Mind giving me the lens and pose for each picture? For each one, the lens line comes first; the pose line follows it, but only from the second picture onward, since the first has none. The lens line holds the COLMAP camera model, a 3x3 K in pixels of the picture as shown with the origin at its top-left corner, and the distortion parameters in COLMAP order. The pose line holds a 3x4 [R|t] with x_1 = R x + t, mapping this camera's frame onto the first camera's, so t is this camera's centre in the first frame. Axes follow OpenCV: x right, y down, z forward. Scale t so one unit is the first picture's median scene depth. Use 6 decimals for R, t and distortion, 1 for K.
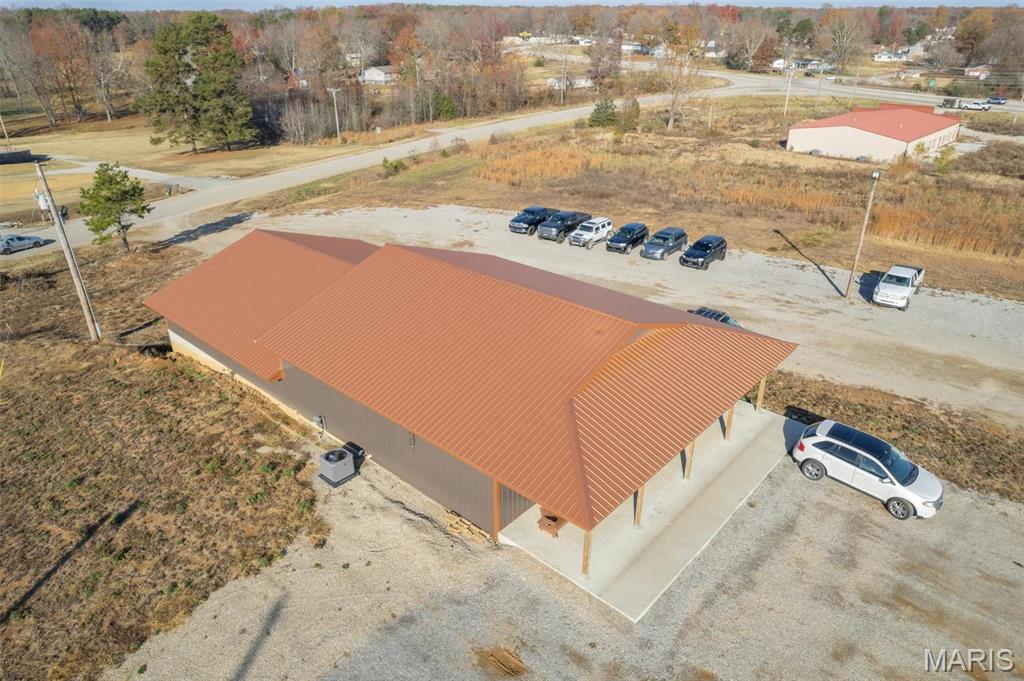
lens RADIAL K [[664.0, 0, 503.5], [0, 664.0, 339.7], [0, 0, 1]] dist [-0.077903, 0.070676]
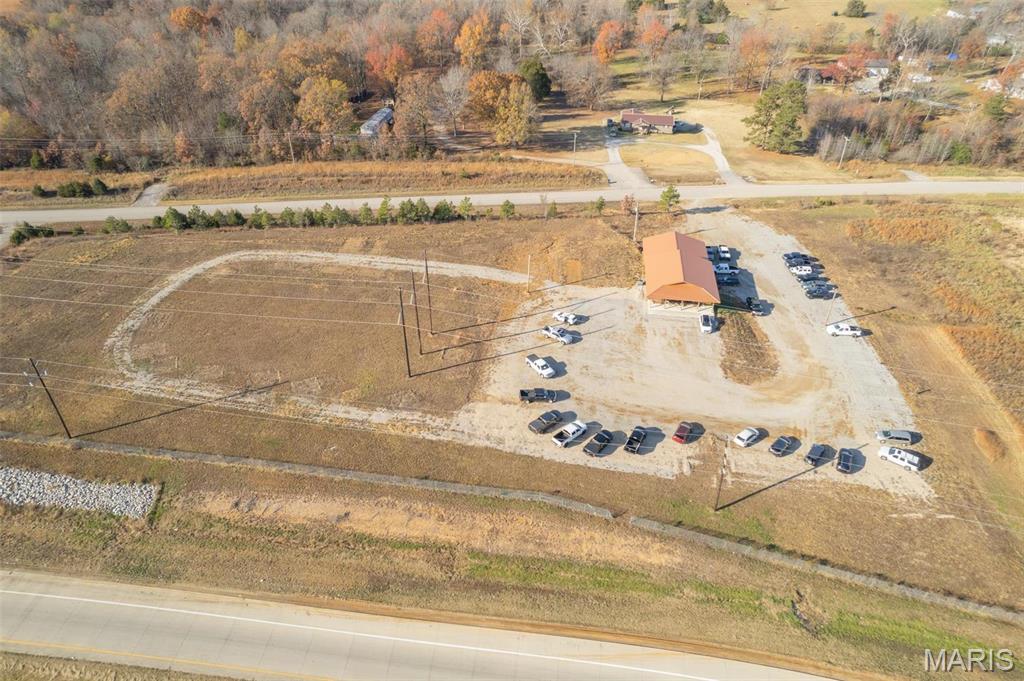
lens RADIAL K [[693.5, 0, 512.0], [0, 693.5, 340.5], [0, 0, 1]] dist [-0.074801, 0.065512]
pose [[0.571020, 0.479786, -0.666139, 1.386194], [-0.366884, 0.875041, 0.315752, -0.352204], [0.734392, 0.064095, 0.675692, -1.592582]]
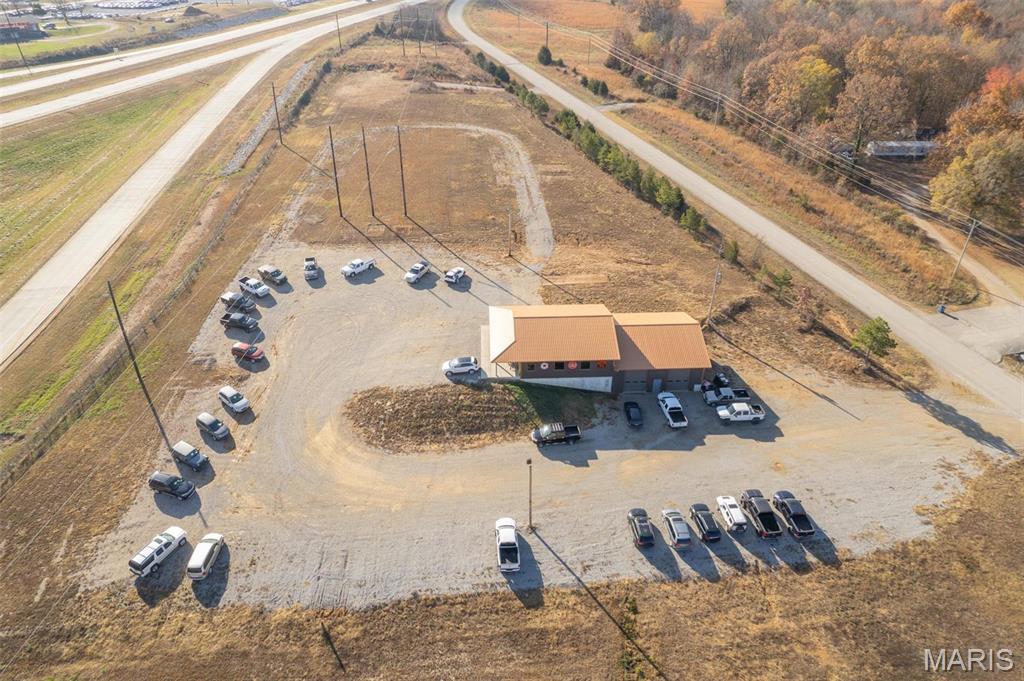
lens RADIAL K [[664.0, 0, 503.5], [0, 664.0, 339.7], [0, 0, 1]] dist [-0.077903, 0.070676]
pose [[-0.714845, 0.395773, -0.576506, 0.998341], [-0.292508, 0.579599, 0.760594, -1.138607], [0.635166, 0.712340, -0.298557, 0.863383]]
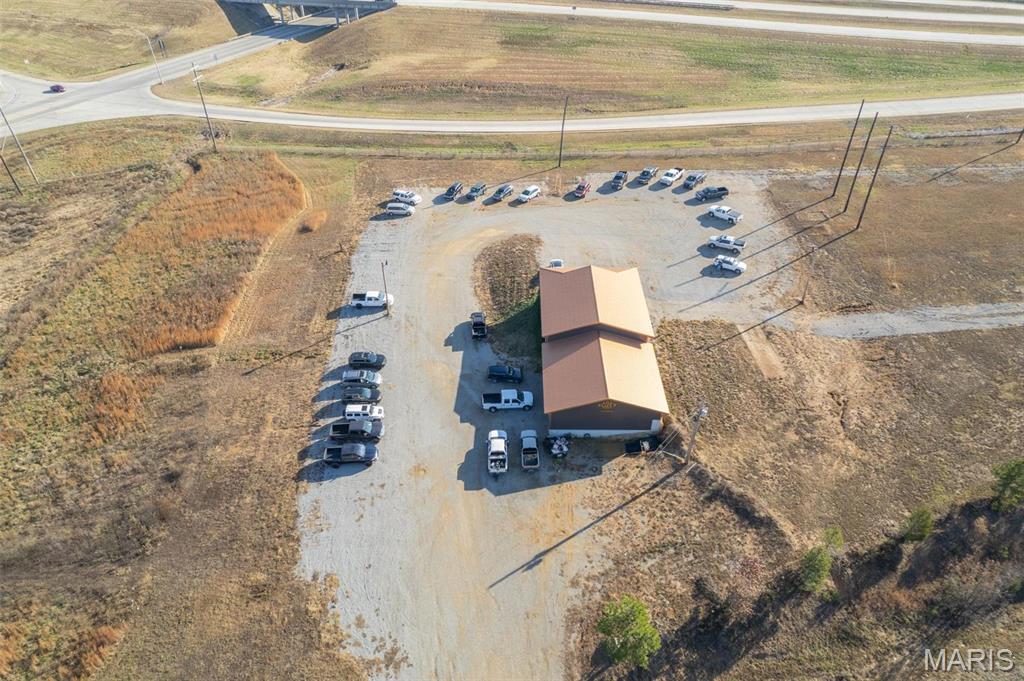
lens RADIAL K [[673.9, 0, 510.1], [0, 673.9, 339.4], [0, 0, 1]] dist [-0.076707, 0.068116]
pose [[-0.664819, -0.437740, 0.605309, -0.844624], [0.339899, 0.544308, 0.766941, -1.207864], [-0.665195, 0.715621, -0.213079, 0.981787]]
